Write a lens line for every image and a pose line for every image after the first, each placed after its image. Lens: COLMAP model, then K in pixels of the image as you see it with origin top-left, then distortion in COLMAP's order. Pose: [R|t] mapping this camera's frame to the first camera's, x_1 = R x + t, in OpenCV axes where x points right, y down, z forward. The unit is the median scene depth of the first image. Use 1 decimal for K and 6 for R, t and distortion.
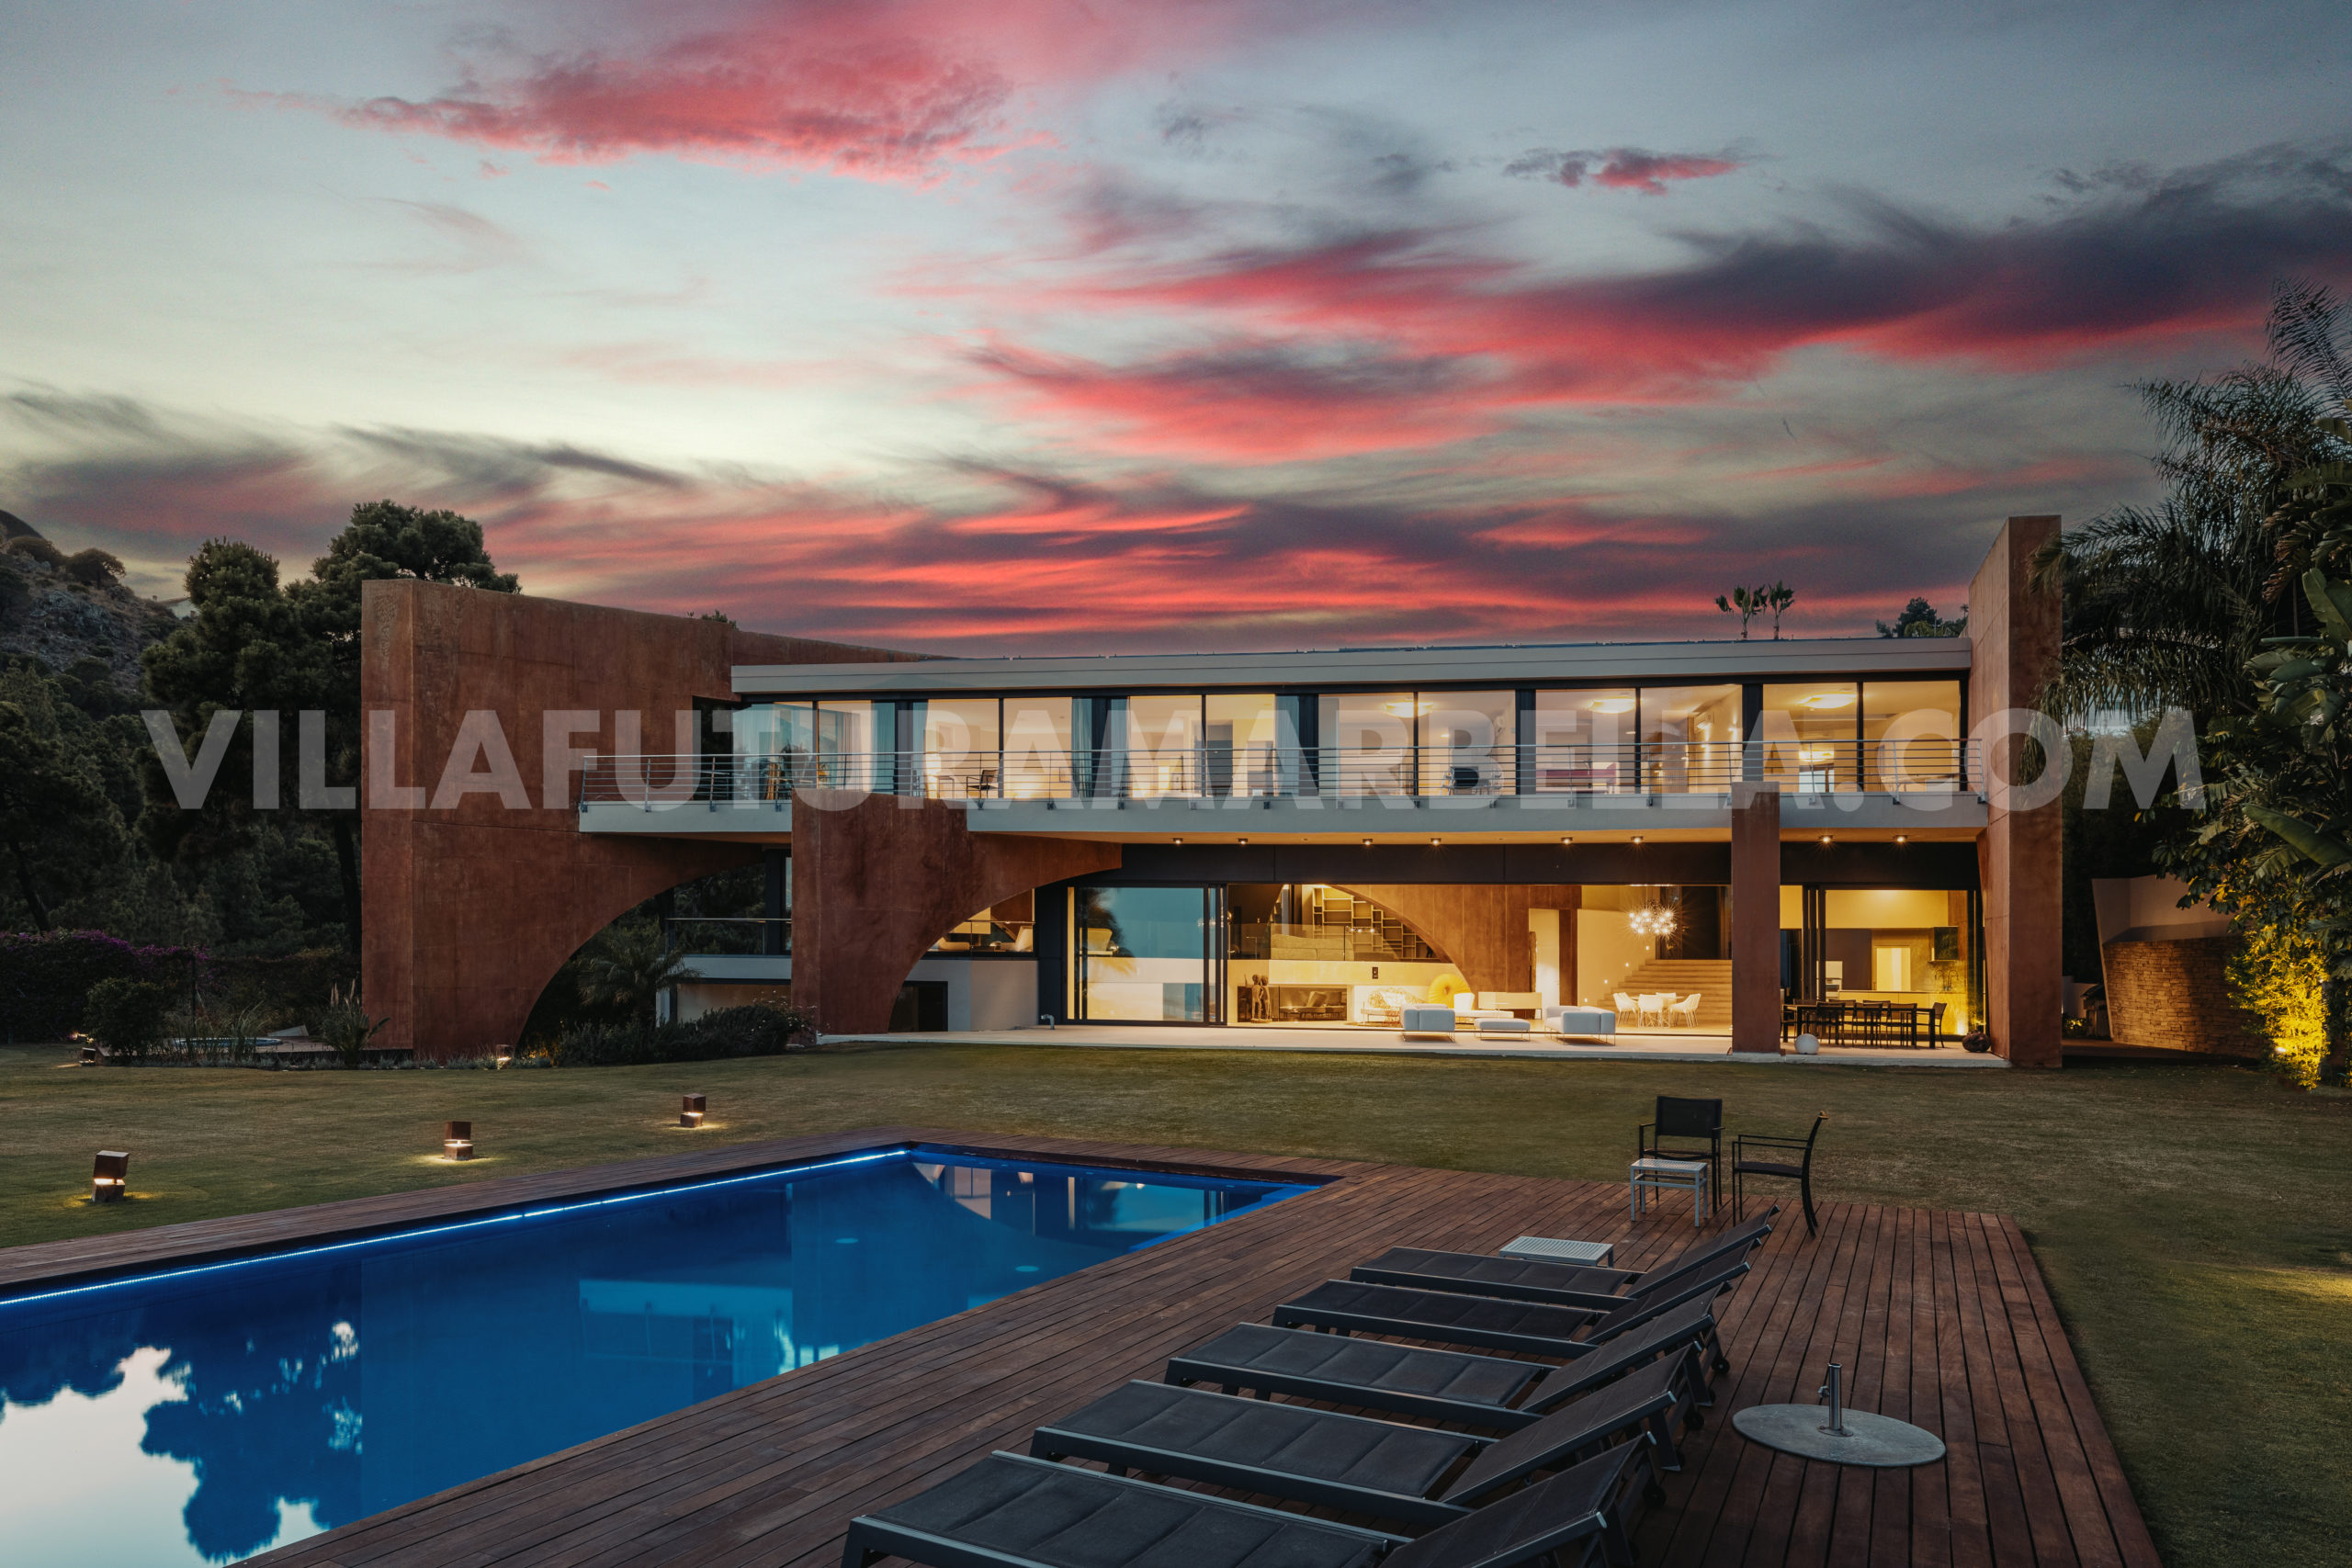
lens RADIAL K [[1340.6, 0, 1174.2], [0, 1340.6, 783.3], [0, 0, 1]] dist [0.001686, 0.000240]
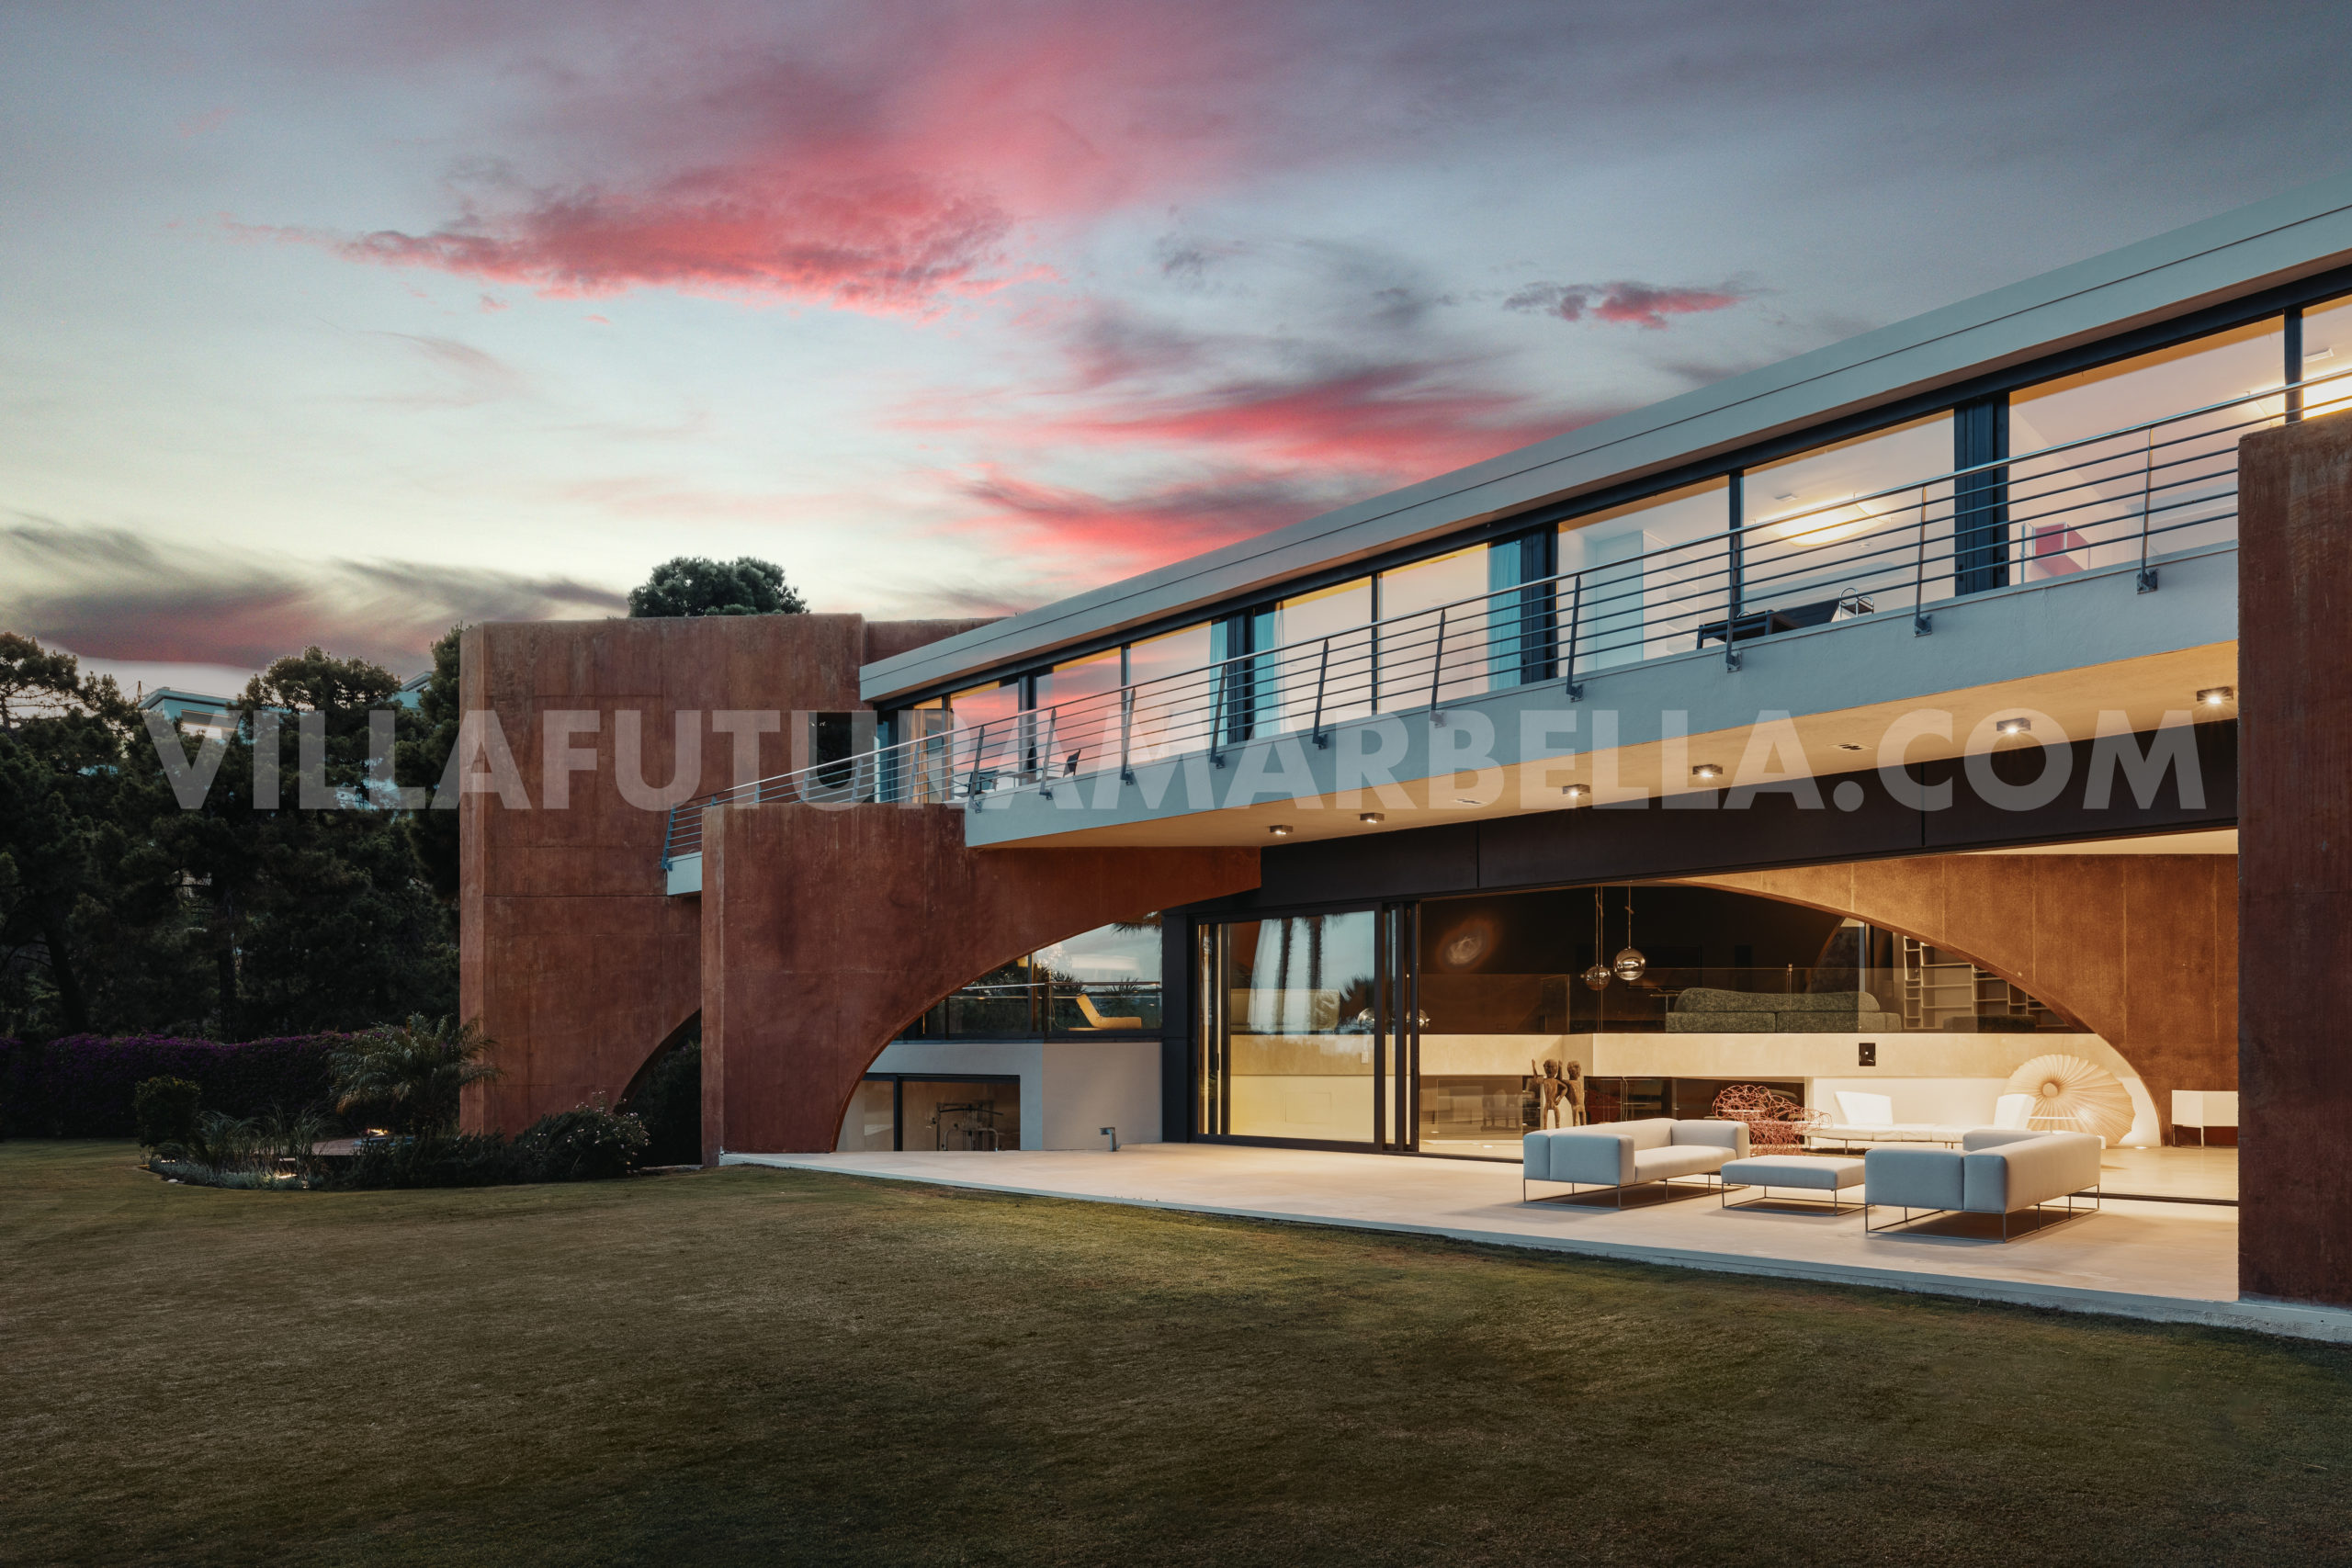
lens RADIAL K [[1478.7, 0, 1185.4], [0, 1478.7, 945.7], [0, 0, 1]] dist [-0.001955, -0.000096]
pose [[0.792516, -0.056494, -0.607229, 0.365590], [0.094652, 0.995029, 0.030960, 0.071138], [0.602461, -0.082012, 0.793924, 0.488872]]
